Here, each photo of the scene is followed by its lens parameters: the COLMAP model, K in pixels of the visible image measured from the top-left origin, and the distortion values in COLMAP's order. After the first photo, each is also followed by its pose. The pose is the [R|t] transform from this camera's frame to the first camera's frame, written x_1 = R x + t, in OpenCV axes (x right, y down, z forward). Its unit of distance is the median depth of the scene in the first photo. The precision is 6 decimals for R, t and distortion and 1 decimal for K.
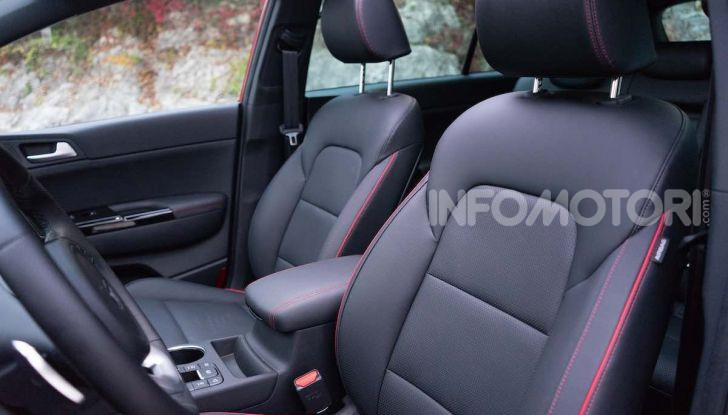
lens RADIAL K [[582.5, 0, 364.3], [0, 582.5, 208.3], [0, 0, 1]] dist [-0.012759, 0.001369]
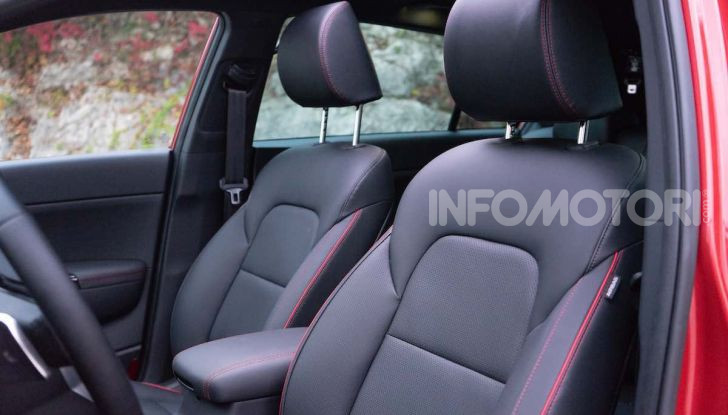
lens RADIAL K [[840.0, 0, 363.8], [0, 840.0, 207.0], [0, 0, 1]] dist [0.002708, 0.000000]
pose [[0.998189, 0.039443, 0.045422, 0.003808], [-0.032494, 0.988944, -0.144682, 0.060600], [-0.050627, 0.142944, 0.988435, -0.165714]]
